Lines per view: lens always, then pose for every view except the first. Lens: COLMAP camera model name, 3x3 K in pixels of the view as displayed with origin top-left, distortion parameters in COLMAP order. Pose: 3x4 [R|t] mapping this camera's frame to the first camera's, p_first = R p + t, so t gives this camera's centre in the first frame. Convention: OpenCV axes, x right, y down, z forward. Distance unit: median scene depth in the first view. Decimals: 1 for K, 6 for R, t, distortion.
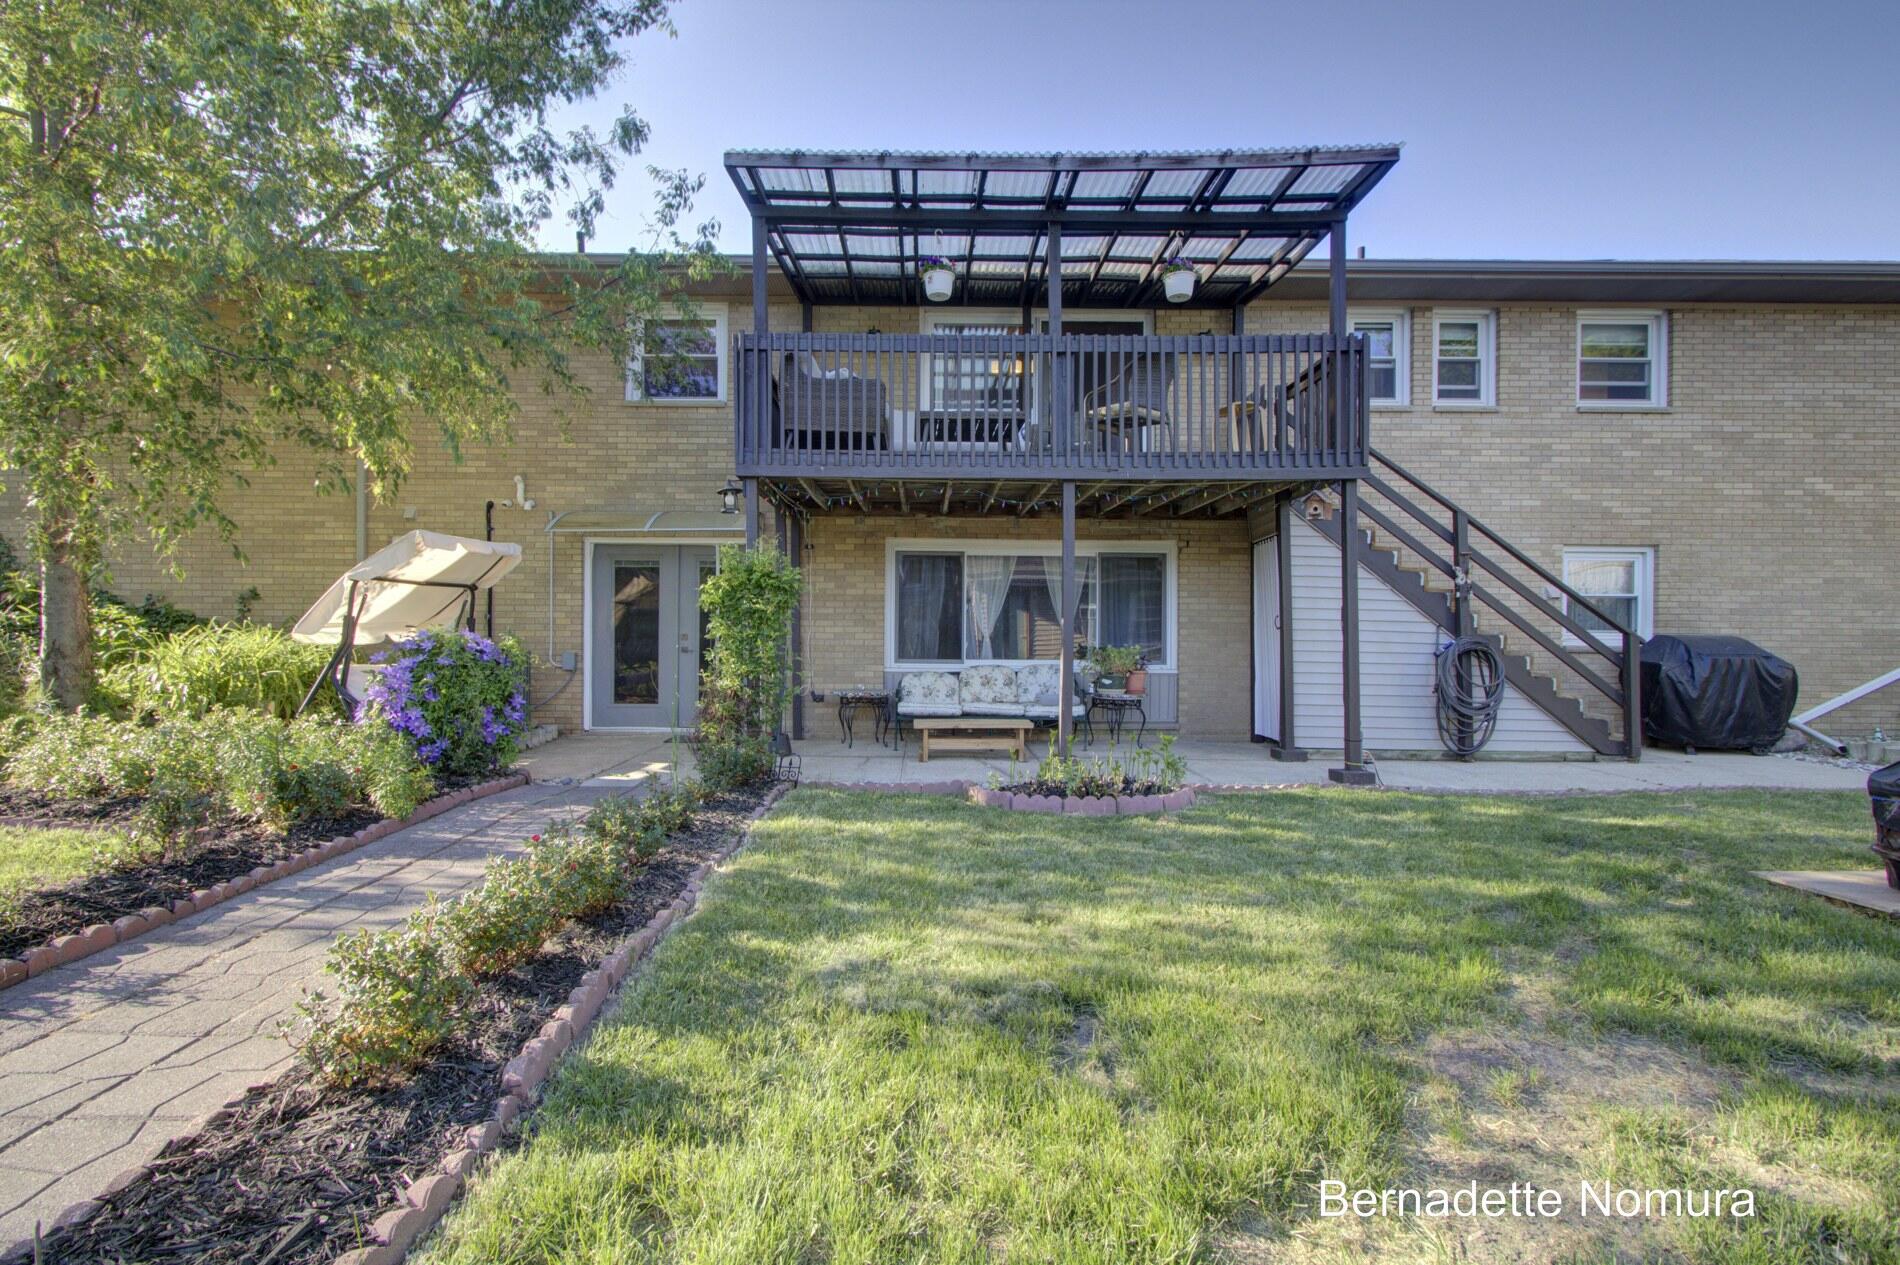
lens RADIAL K [[859.4, 0, 952.5], [0, 859.4, 630.8], [0, 0, 1]] dist [0.002511, 0.002331]
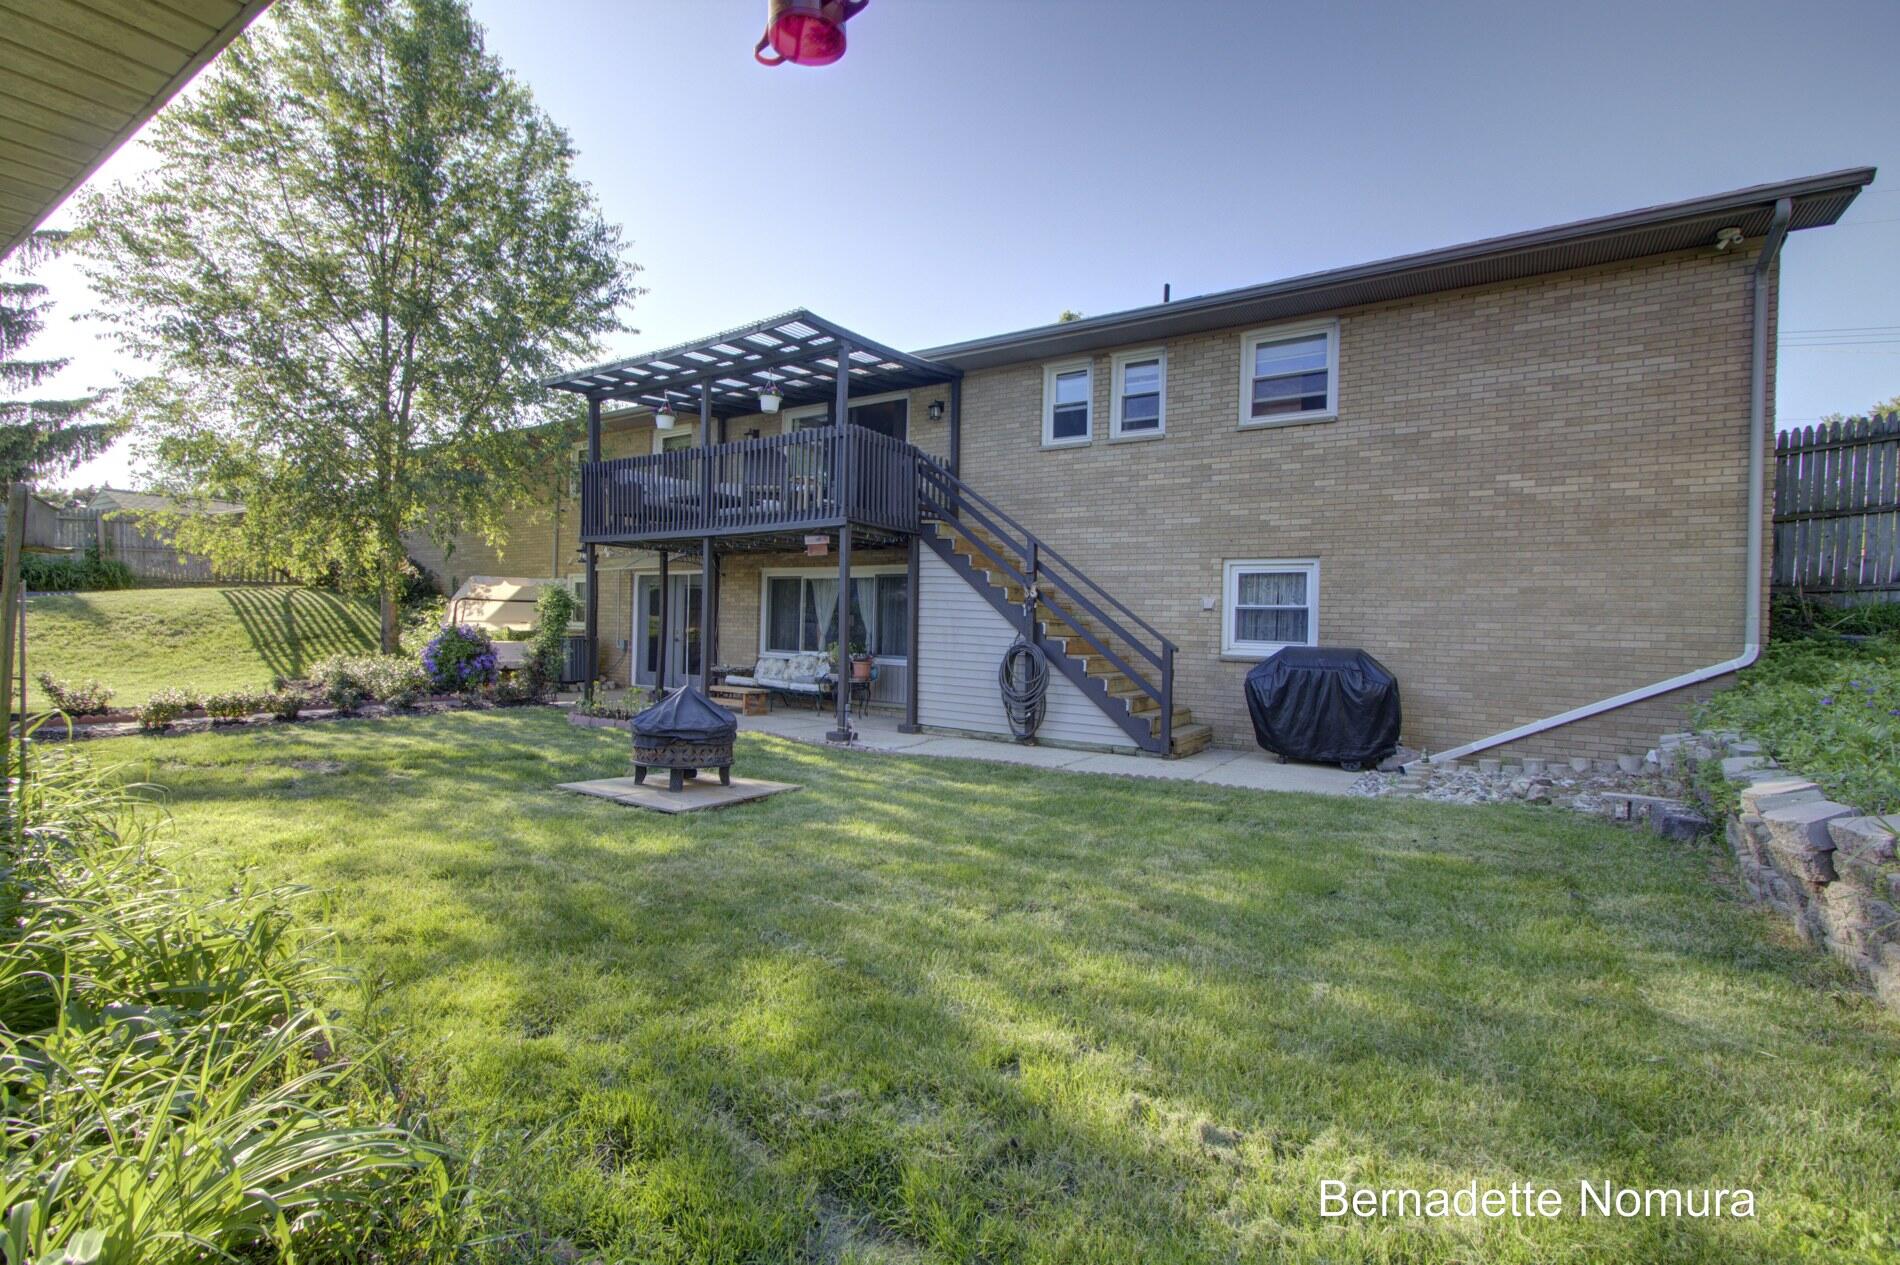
lens RADIAL K [[859.4, 0, 932.6], [0, 859.4, 627.6], [0, 0, 1]] dist [0.002511, 0.002331]
pose [[0.825996, 0.014642, -0.563486, 1.009287], [-0.020553, 0.999780, -0.004149, -0.004011], [0.563302, 0.015009, 0.826115, -0.064418]]
